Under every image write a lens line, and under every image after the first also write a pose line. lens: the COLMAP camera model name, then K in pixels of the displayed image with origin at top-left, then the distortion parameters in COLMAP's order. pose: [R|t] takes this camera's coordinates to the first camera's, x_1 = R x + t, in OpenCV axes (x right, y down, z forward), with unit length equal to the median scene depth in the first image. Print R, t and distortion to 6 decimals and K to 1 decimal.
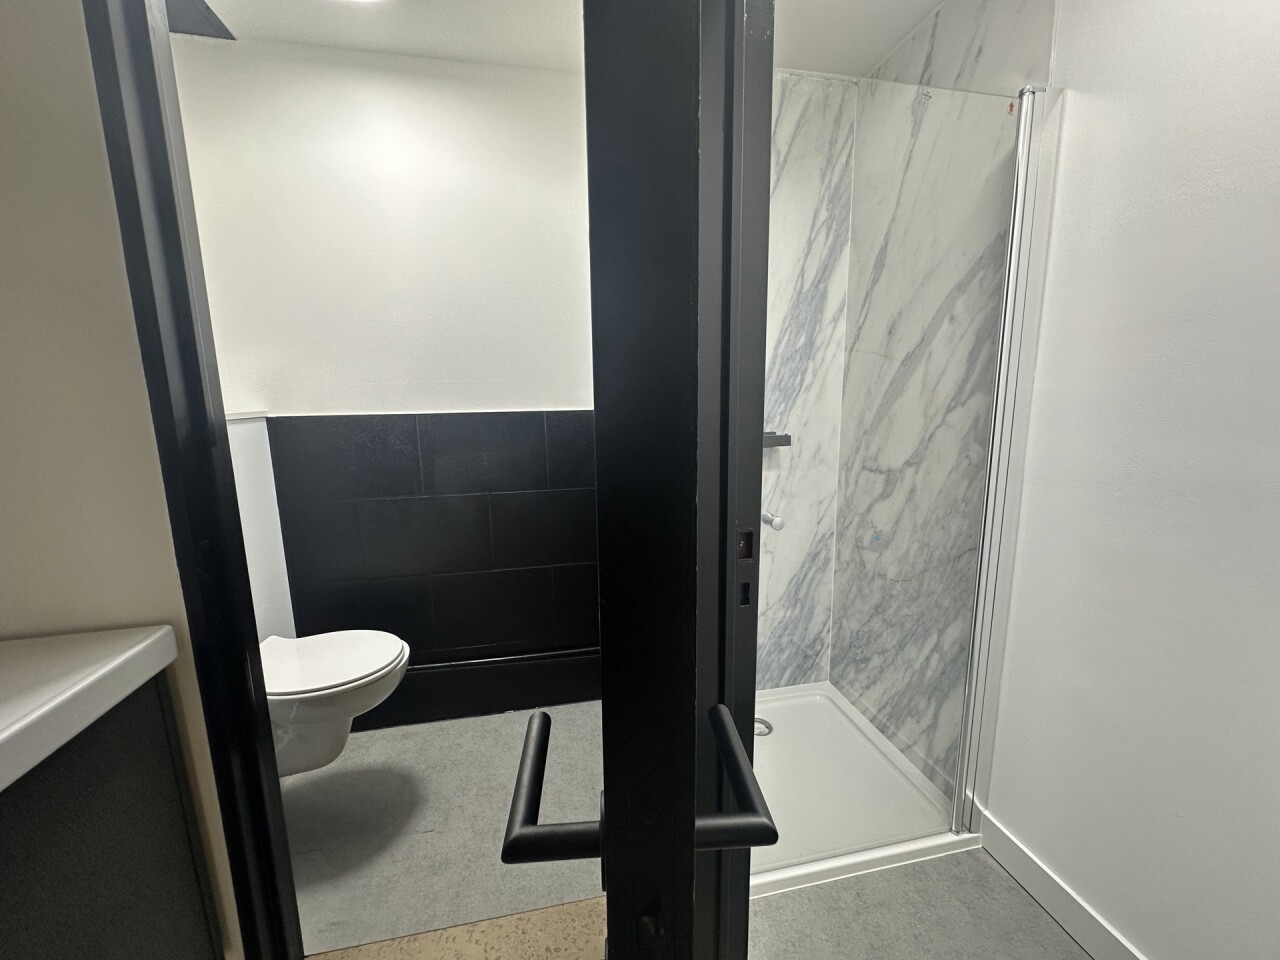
lens RADIAL K [[505.5, 0, 640.3], [0, 505.5, 477.4], [0, 0, 1]] dist [-0.004320, 0.000553]
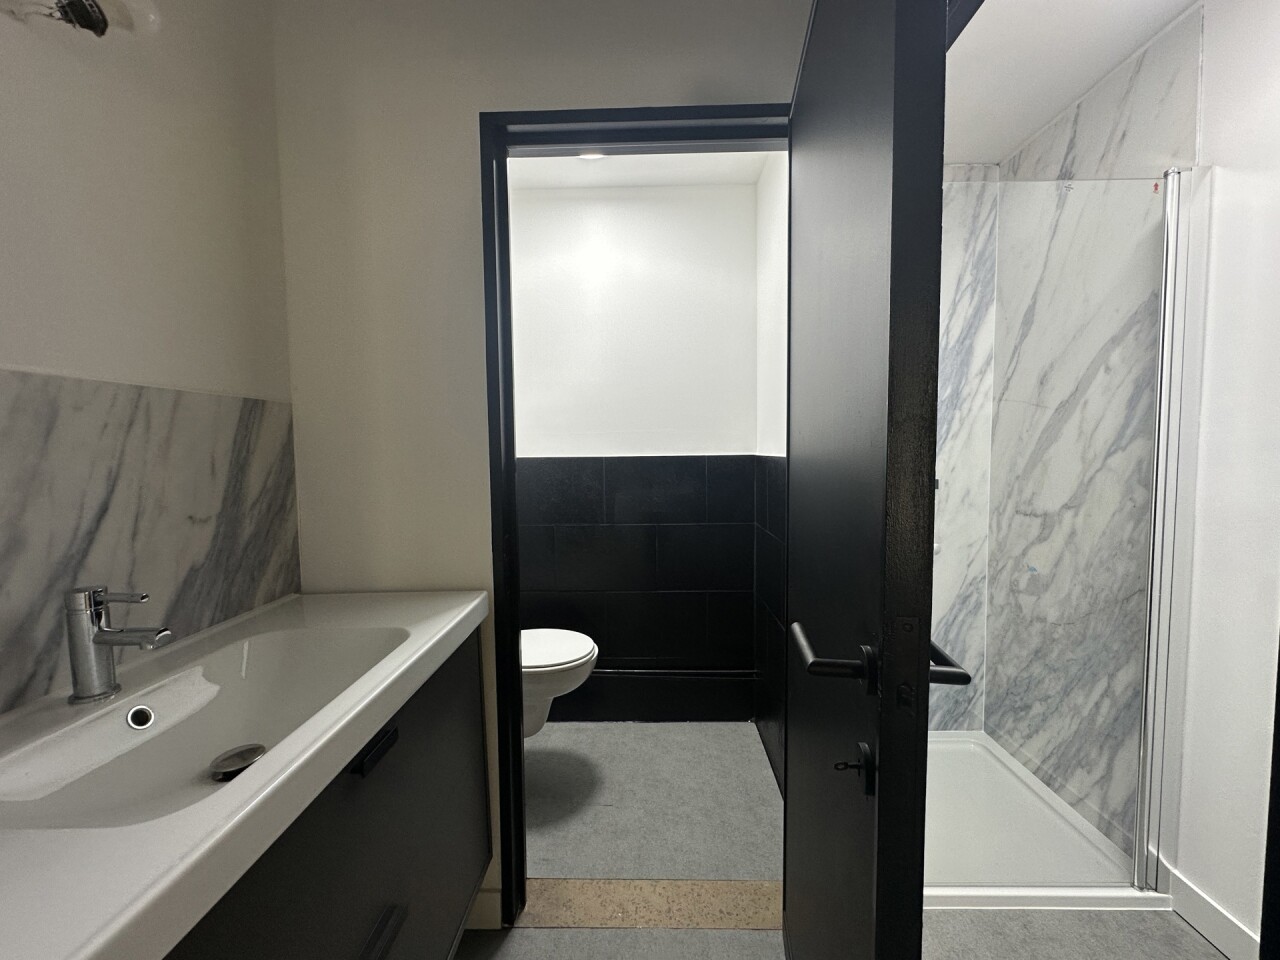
lens RADIAL K [[505.5, 0, 640.4], [0, 505.5, 479.0], [0, 0, 1]] dist [-0.004320, 0.000553]
pose [[0.975121, 0.016111, -0.221087, -0.094850], [-0.038119, 0.994685, -0.095644, 0.049909], [0.218371, 0.101693, 0.970553, -0.202871]]
